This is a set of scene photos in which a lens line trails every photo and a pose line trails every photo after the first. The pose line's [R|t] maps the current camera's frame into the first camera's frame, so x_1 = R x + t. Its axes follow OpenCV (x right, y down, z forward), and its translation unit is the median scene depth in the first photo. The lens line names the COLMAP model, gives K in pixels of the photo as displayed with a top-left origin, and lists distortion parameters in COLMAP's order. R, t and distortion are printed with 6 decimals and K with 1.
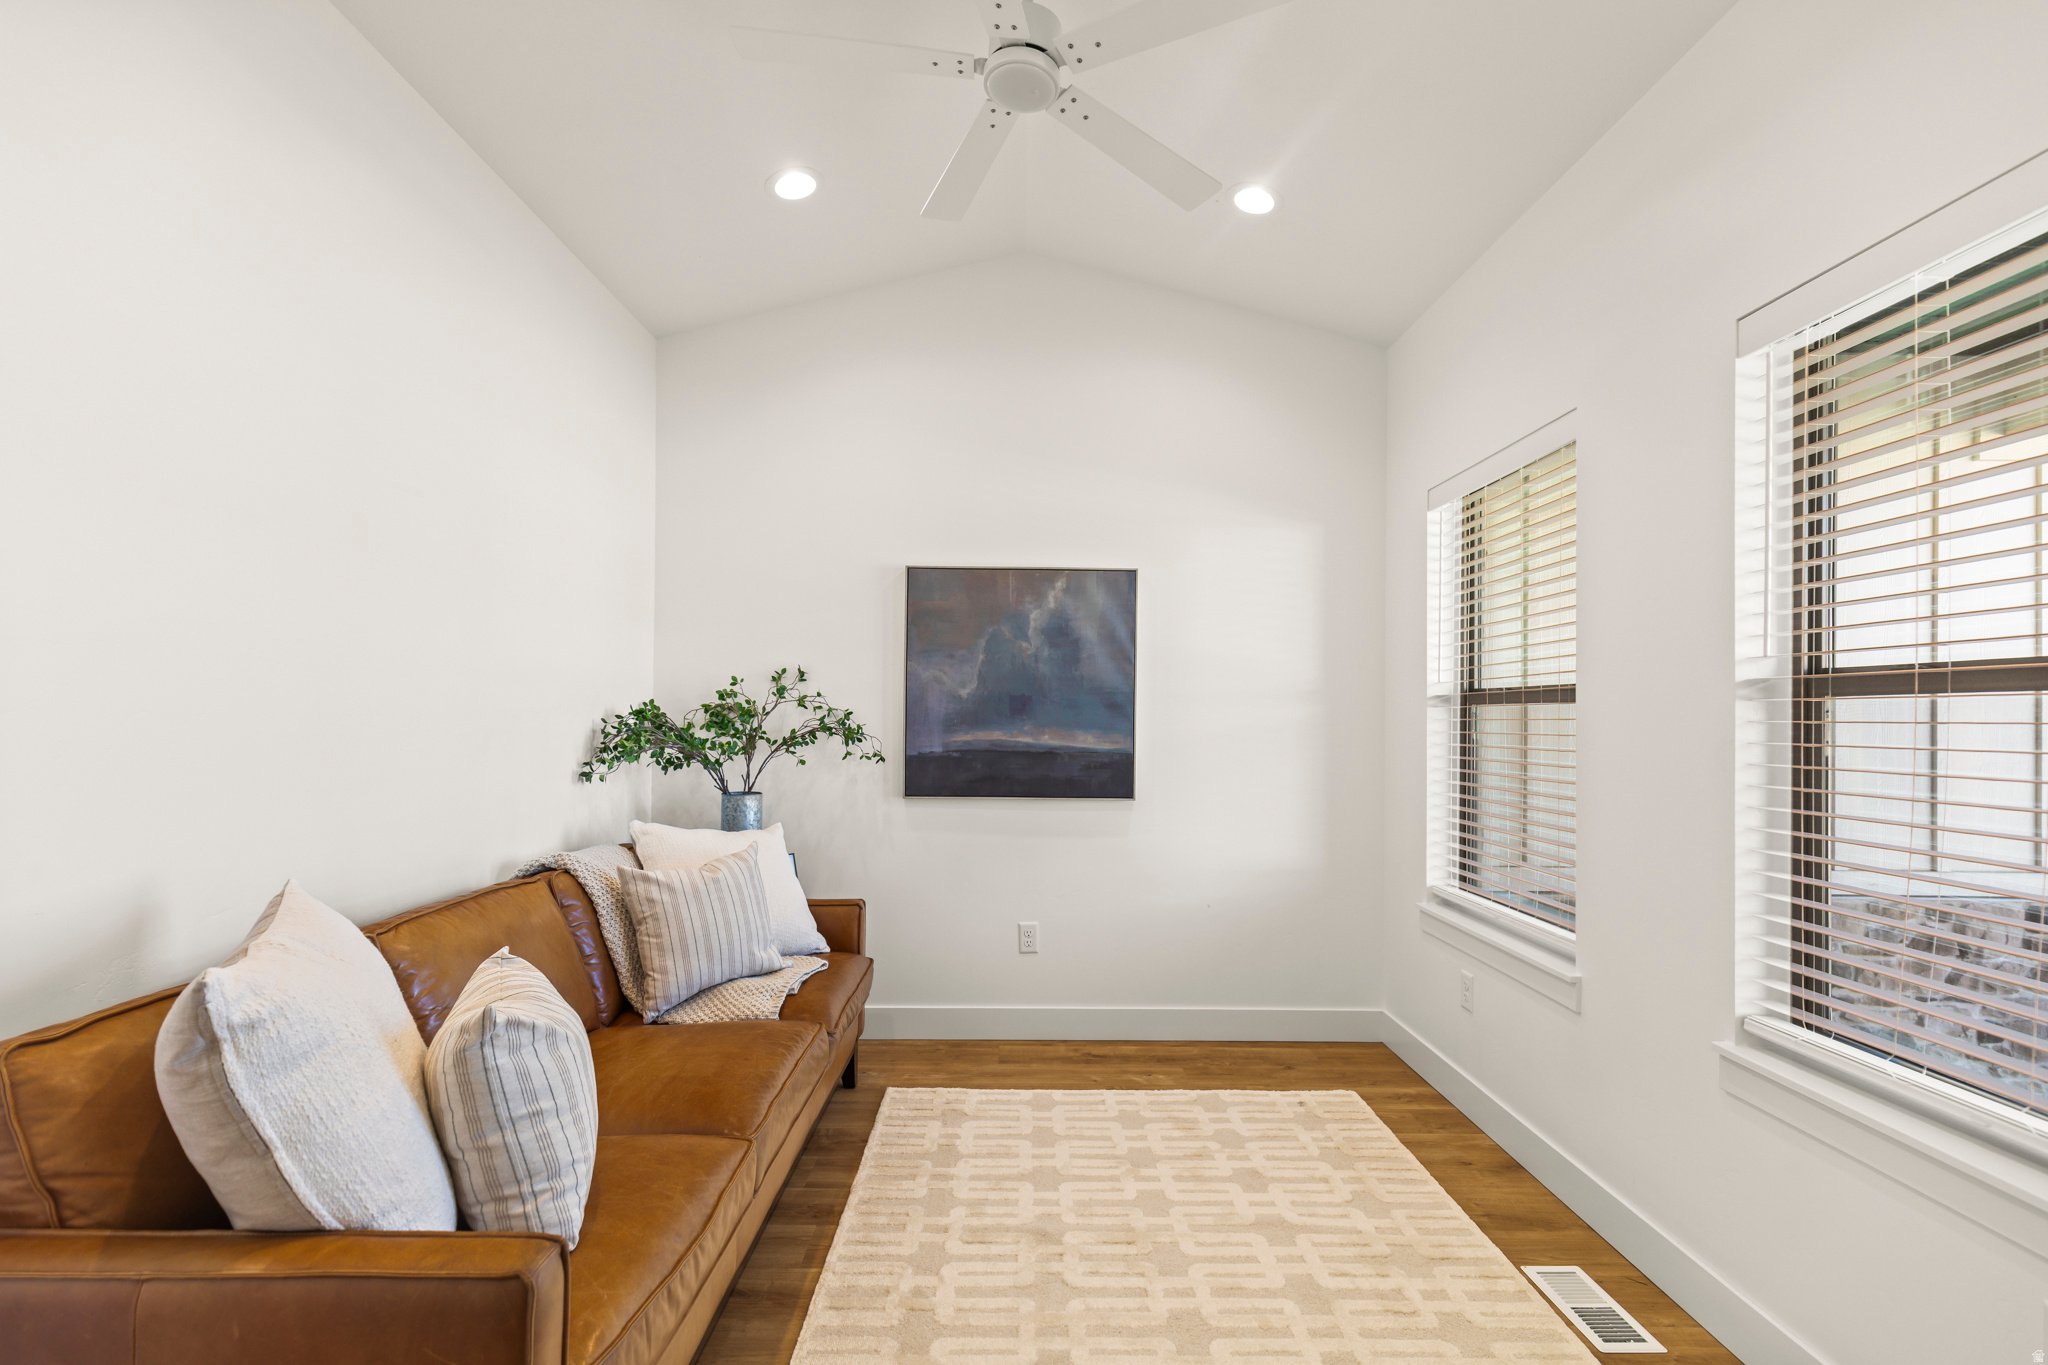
lens RADIAL K [[931.9, 0, 1023.4], [0, 931.9, 697.6], [0, 0, 1]] dist [0.004116, -0.000549]
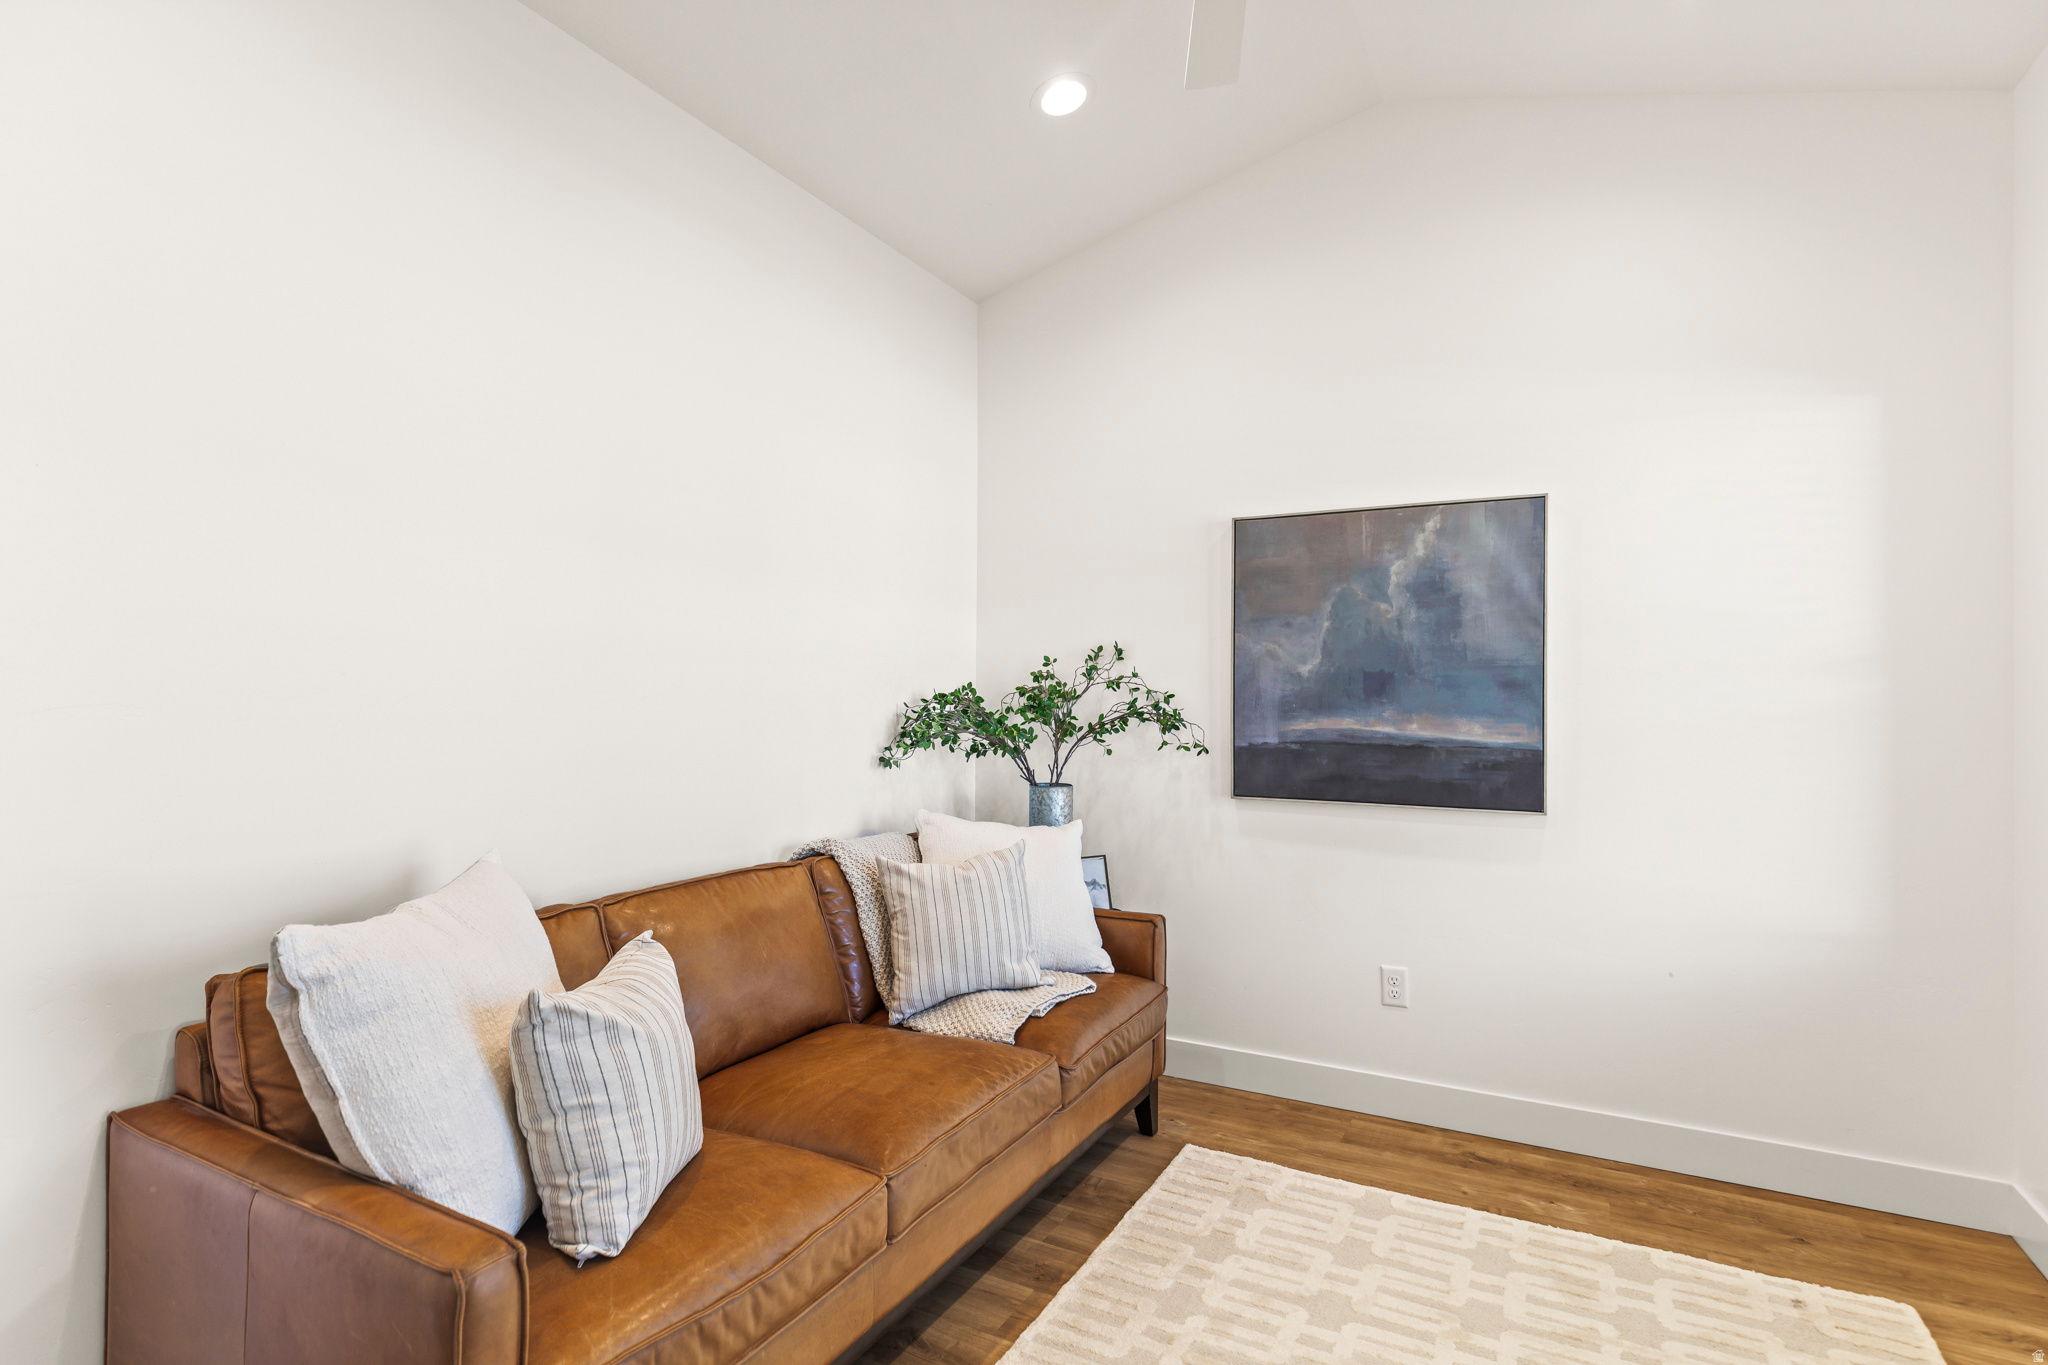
lens RADIAL K [[1028.8, 0, 1023.0], [0, 1028.8, 683.0], [0, 0, 1]] dist [0.002428, -0.002279]
pose [[0.873637, -0.010574, -0.486463, 0.183863], [0.012019, 0.999928, -0.000150, 0.003886], [0.486430, -0.005715, 0.873701, 0.129429]]
